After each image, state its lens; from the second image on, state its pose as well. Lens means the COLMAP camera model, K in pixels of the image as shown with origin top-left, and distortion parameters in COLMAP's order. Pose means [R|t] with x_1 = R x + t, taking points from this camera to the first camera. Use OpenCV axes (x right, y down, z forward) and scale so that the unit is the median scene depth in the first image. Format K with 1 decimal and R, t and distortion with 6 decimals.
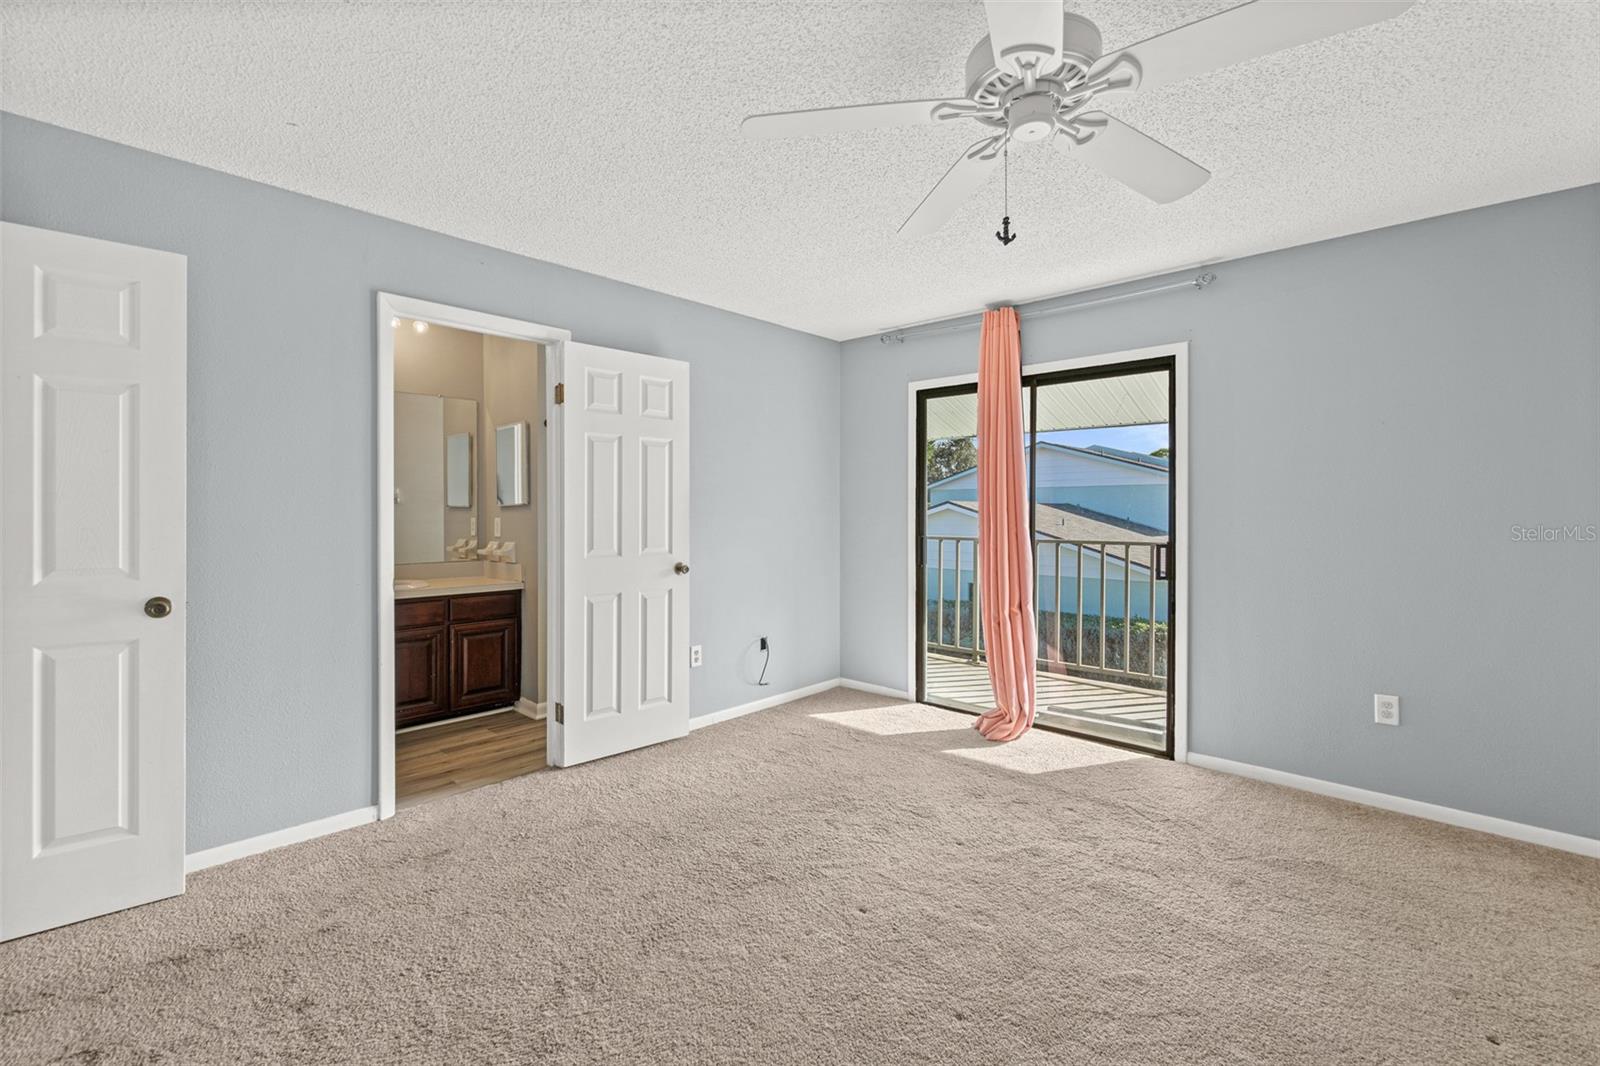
lens RADIAL K [[709.6, 0, 802.8], [0, 709.6, 520.0], [0, 0, 1]] dist [0.000172, 0.000998]
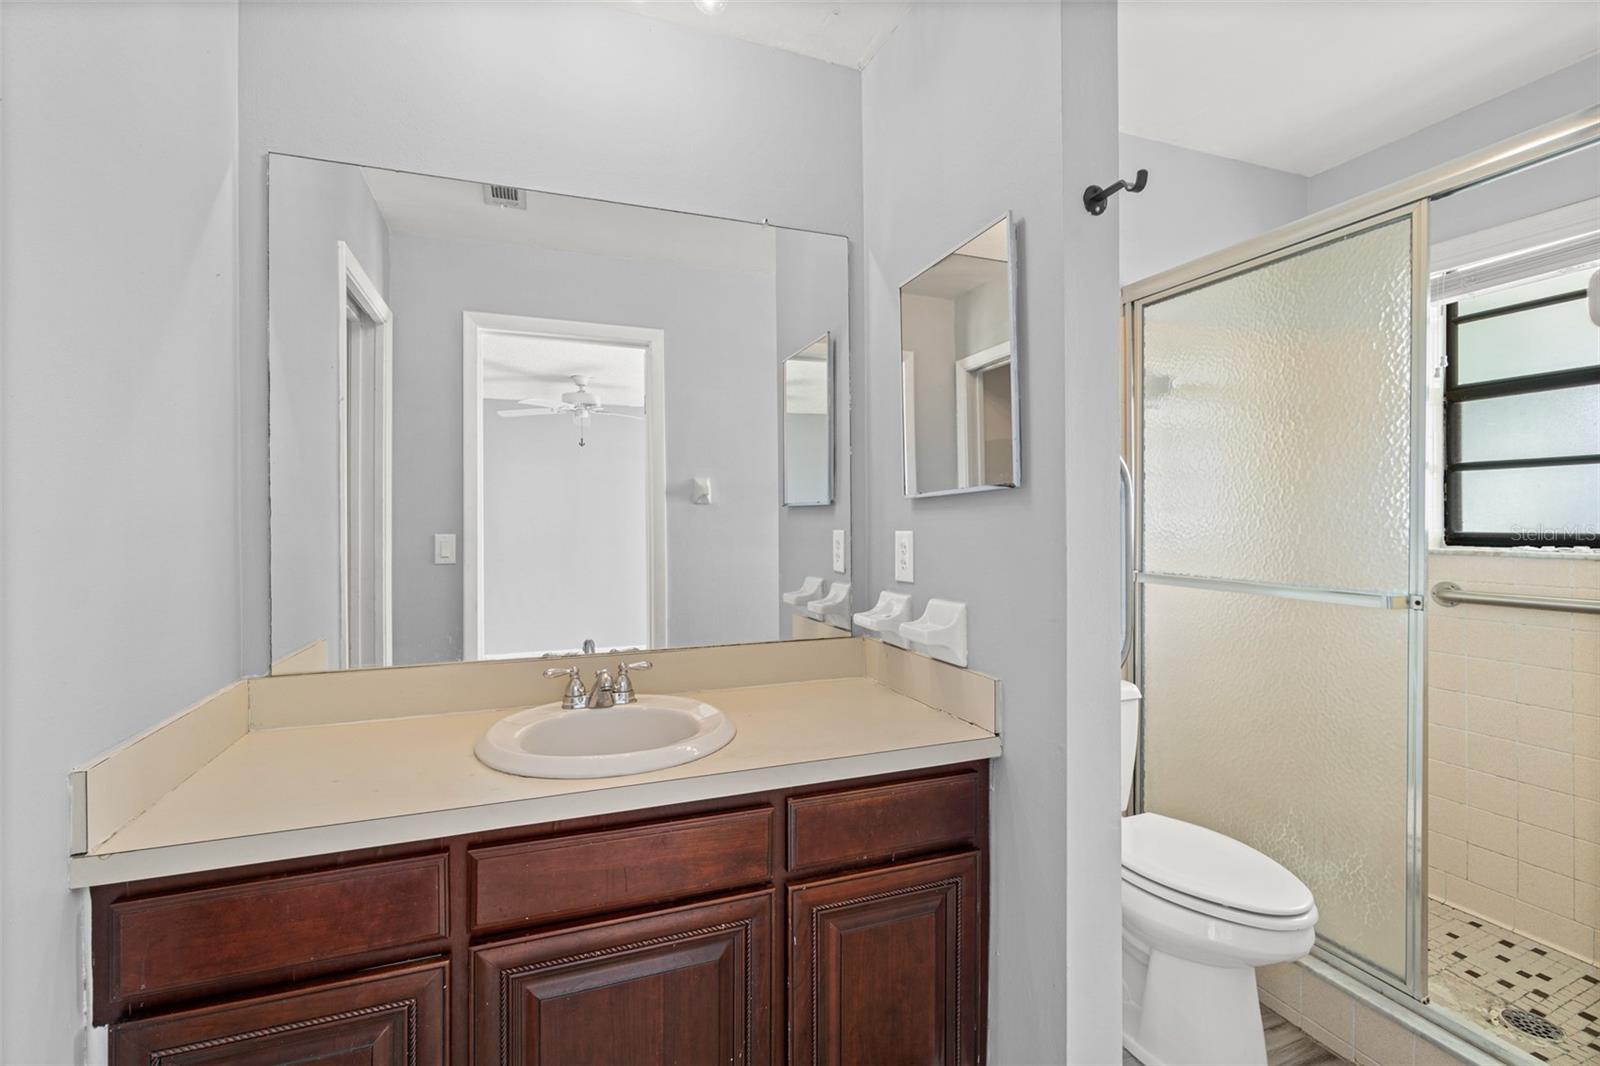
lens RADIAL K [[709.6, 0, 785.8], [0, 709.6, 523.0], [0, 0, 1]] dist [0.000172, 0.000998]
pose [[0.891178, -0.004023, -0.453636, -0.316253], [0.000285, 0.999965, -0.008308, -0.003839], [0.453654, 0.007275, 0.891148, 0.639885]]
